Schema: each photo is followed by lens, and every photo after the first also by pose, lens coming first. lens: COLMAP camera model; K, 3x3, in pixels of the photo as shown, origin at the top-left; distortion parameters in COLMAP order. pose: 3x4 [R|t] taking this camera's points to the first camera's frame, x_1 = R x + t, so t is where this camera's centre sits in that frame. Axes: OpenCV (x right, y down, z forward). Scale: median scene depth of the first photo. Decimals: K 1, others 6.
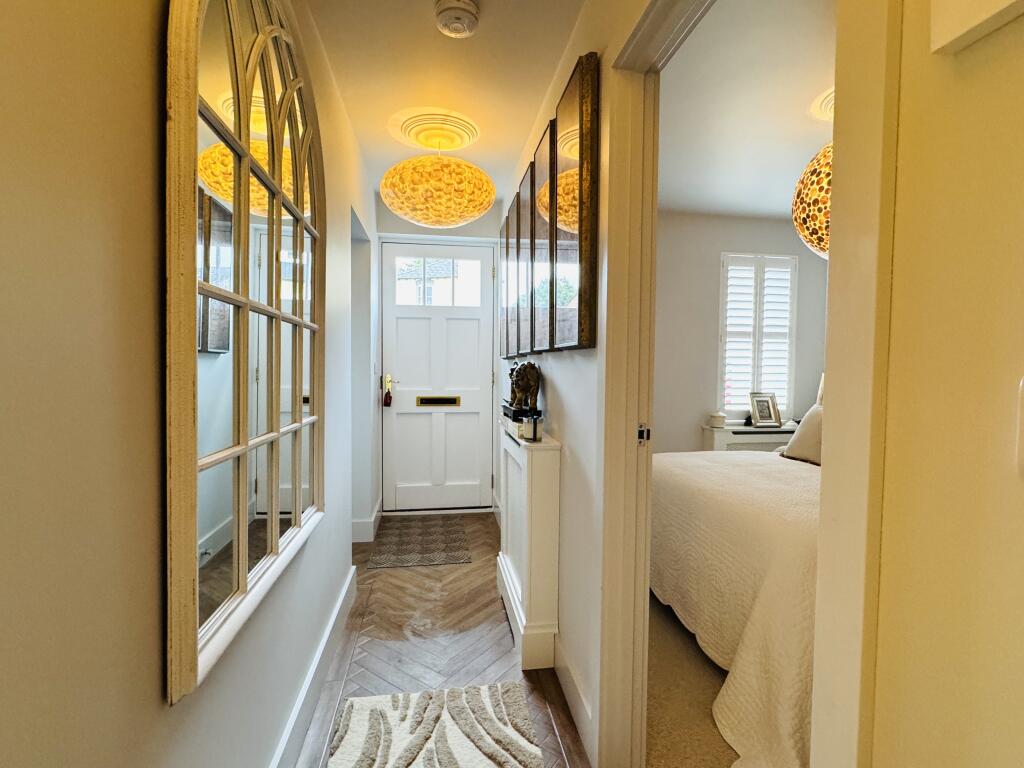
lens RADIAL K [[490.9, 0, 513.5], [0, 490.9, 382.5], [0, 0, 1]] dist [-0.002801, 0.000027]
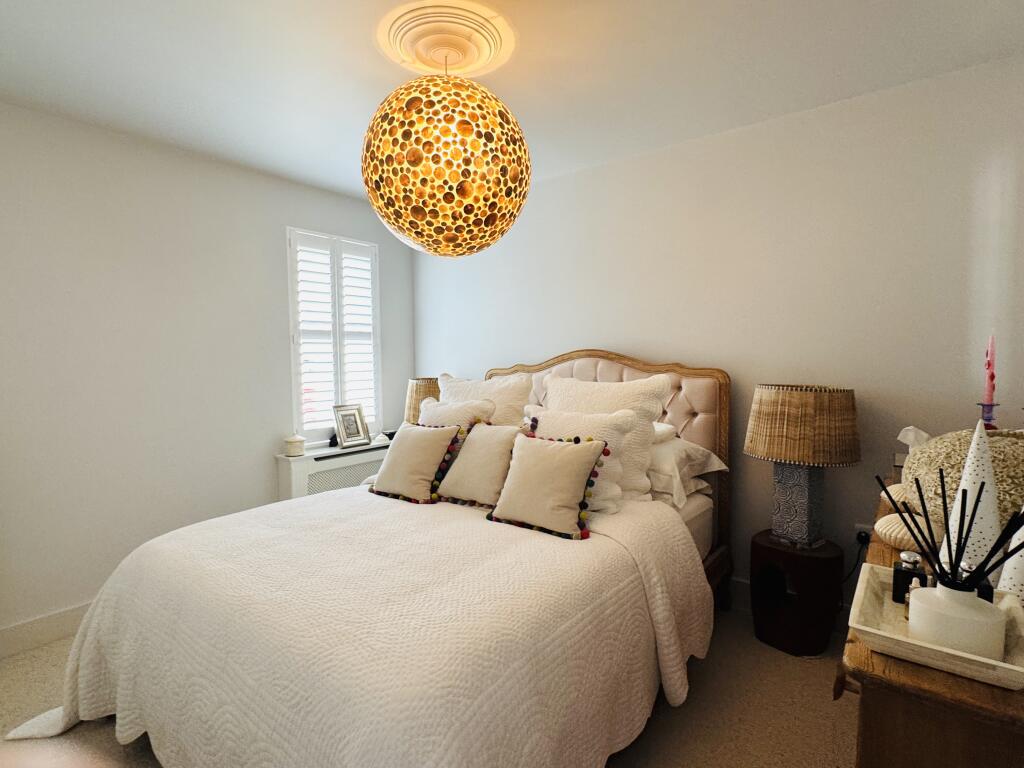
lens RADIAL K [[526.7, 0, 509.7], [0, 526.7, 389.3], [0, 0, 1]] dist [-0.001325, 0.000612]
pose [[0.728555, -0.061915, 0.682184, 0.184757], [0.046936, 0.998078, 0.040460, -0.051211], [-0.683378, 0.002542, 0.730061, 0.296481]]
